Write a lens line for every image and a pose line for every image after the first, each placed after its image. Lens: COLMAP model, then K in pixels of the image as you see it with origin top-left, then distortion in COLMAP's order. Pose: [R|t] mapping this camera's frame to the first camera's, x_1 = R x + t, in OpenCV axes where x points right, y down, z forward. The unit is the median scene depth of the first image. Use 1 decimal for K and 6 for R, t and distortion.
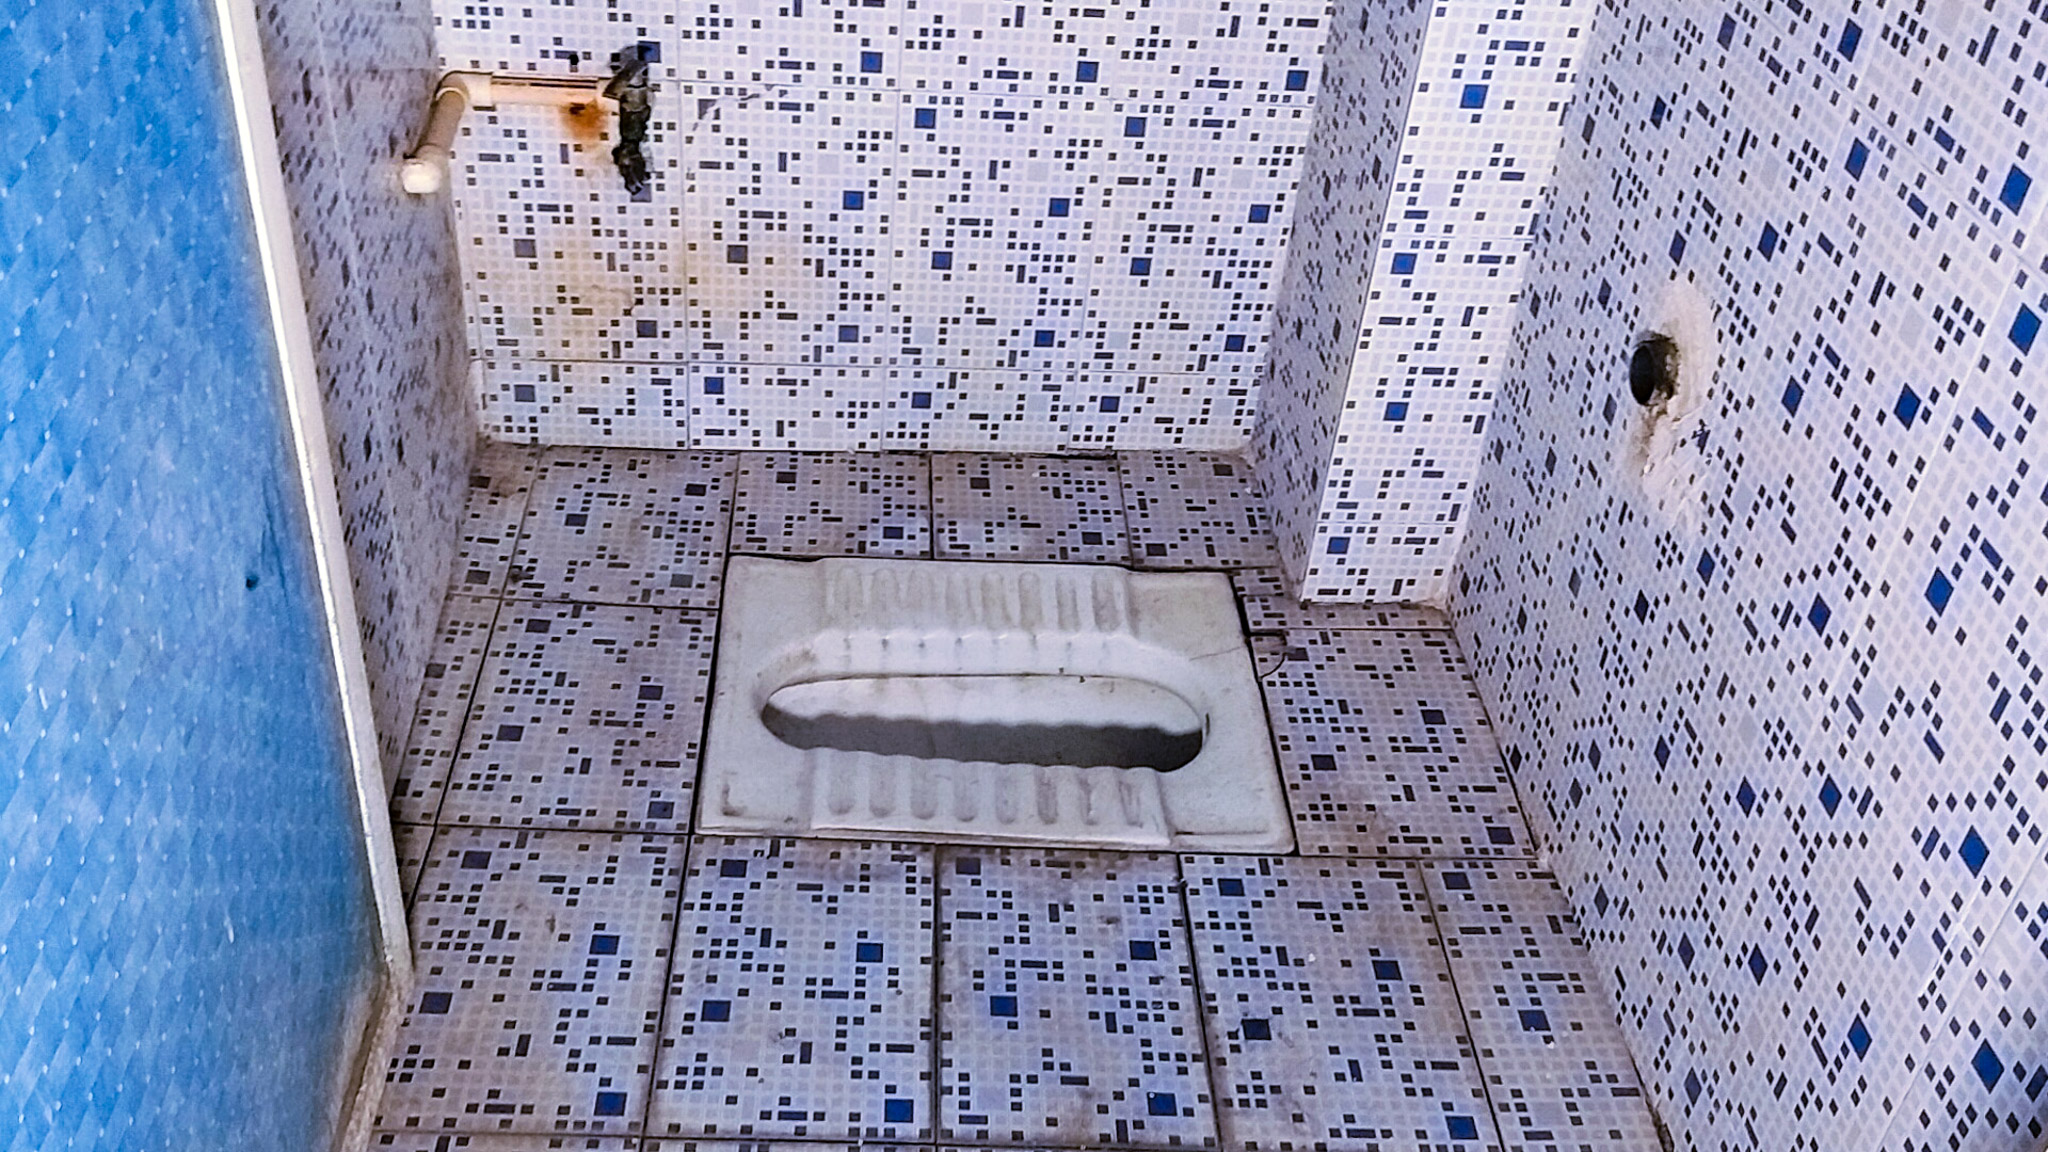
lens RADIAL K [[1899.3, 0, 977.6], [0, 1899.3, 578.4], [0, 0, 1]] dist [0.123346, -0.309658]
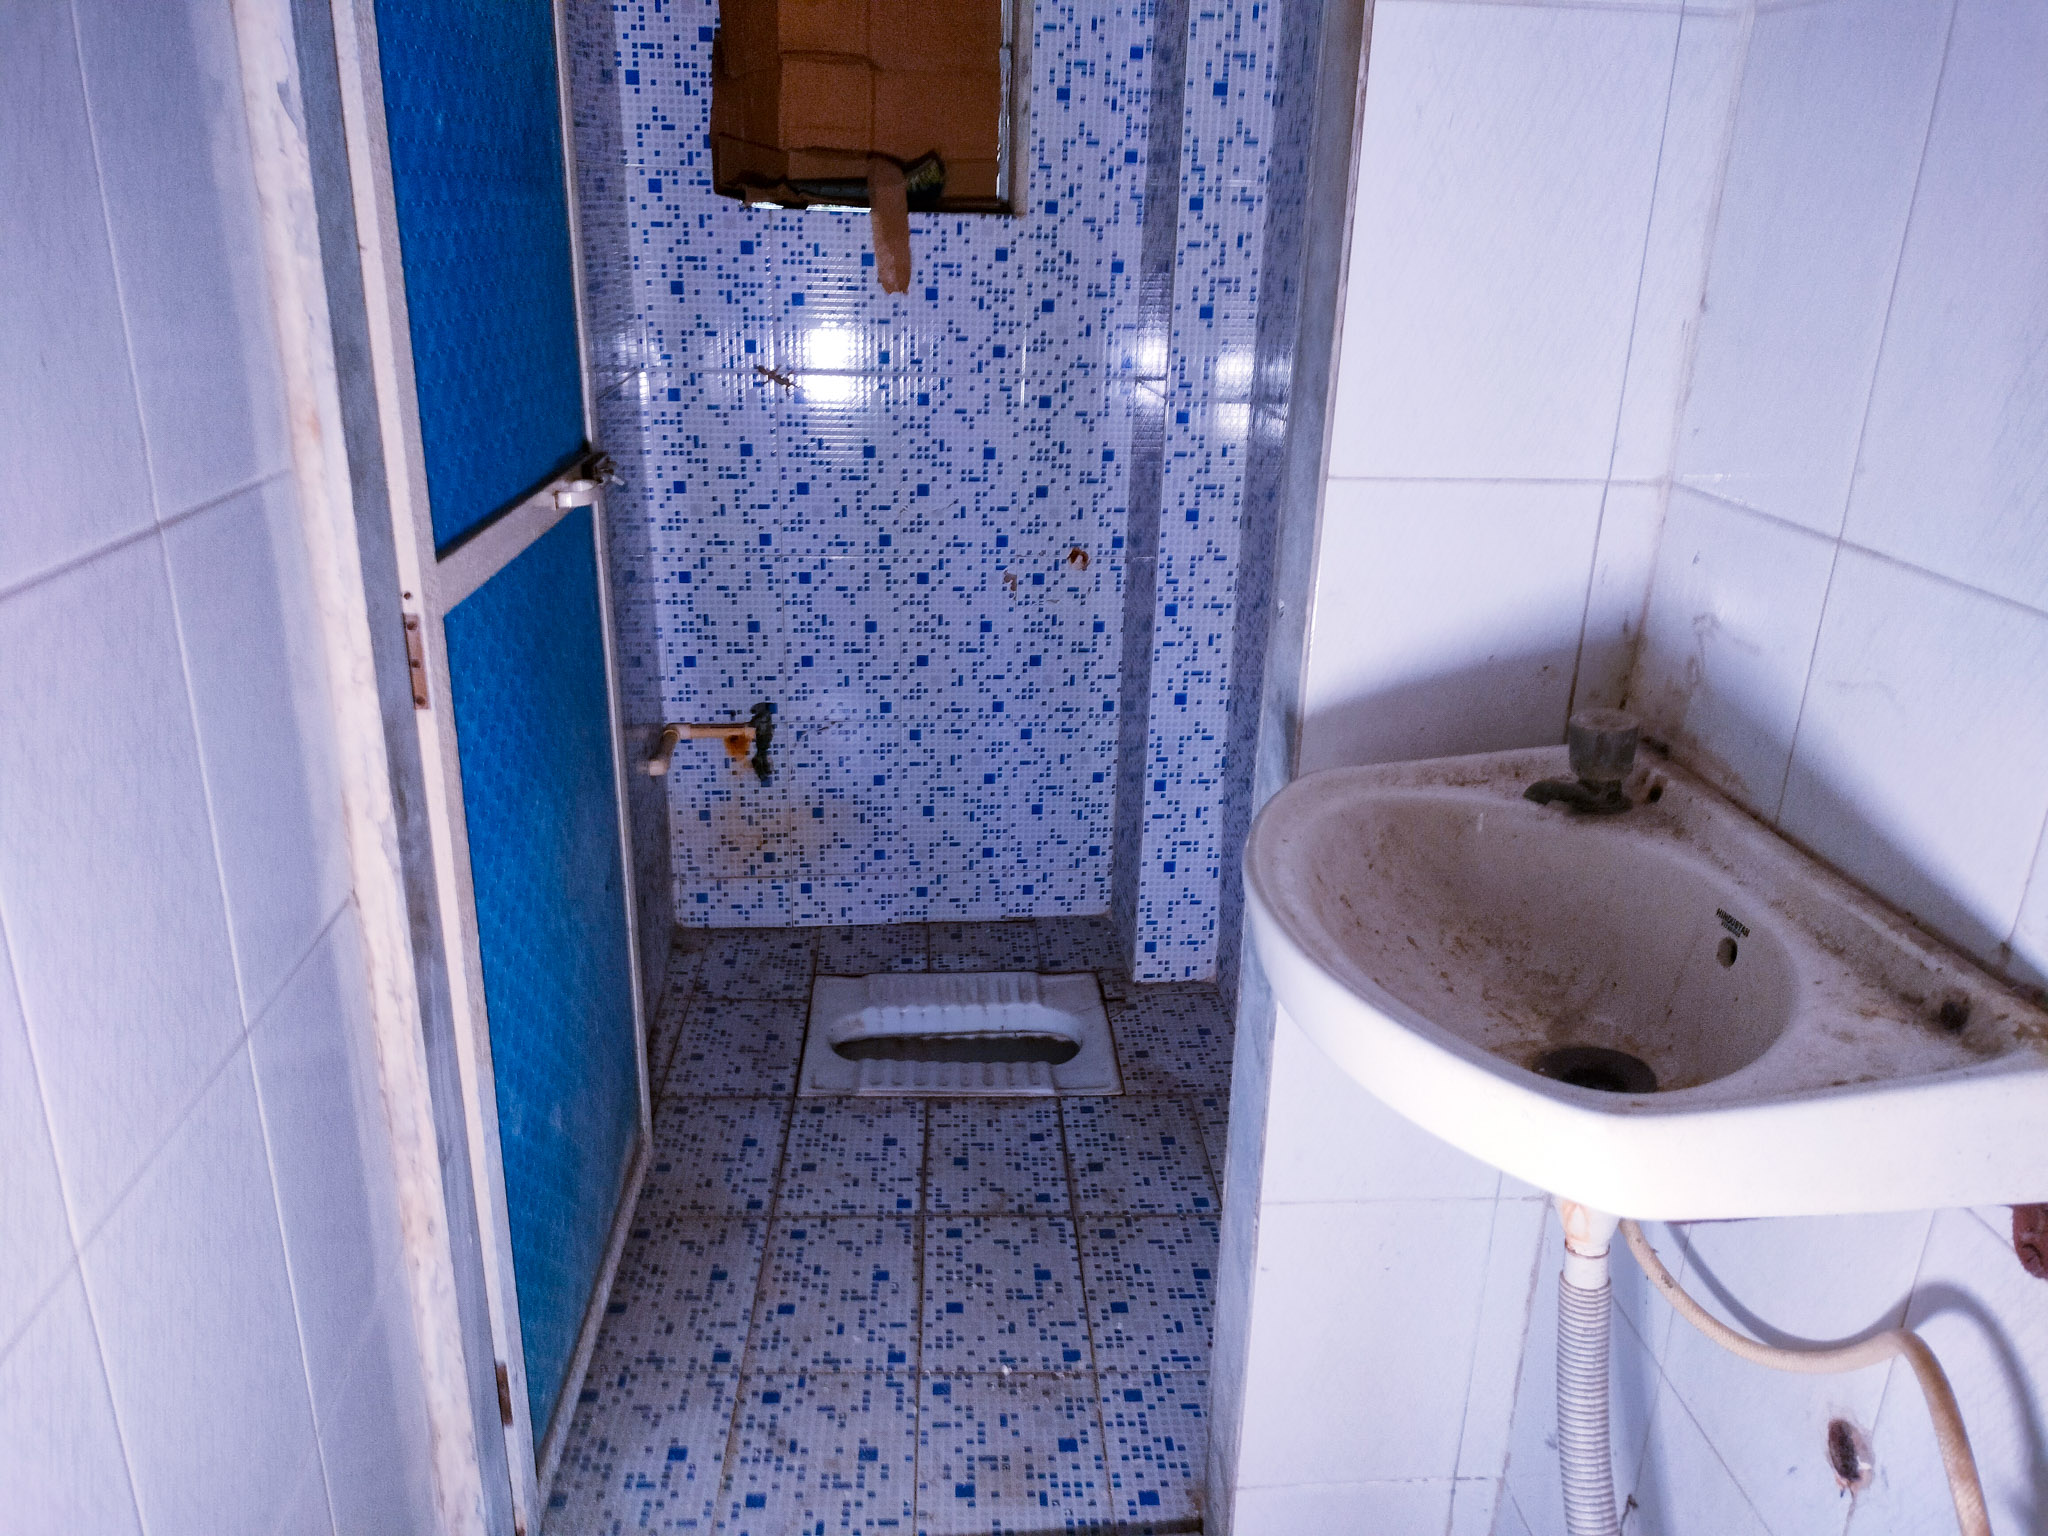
lens RADIAL K [[1515.8, 0, 973.1], [0, 1515.8, 755.2], [0, 0, 1]] dist [0.094921, -0.144137]
pose [[0.998315, -0.052917, -0.023812, 0.066211], [0.043701, 0.955587, -0.291450, 0.223961], [0.038178, 0.289918, 0.956290, -0.442344]]
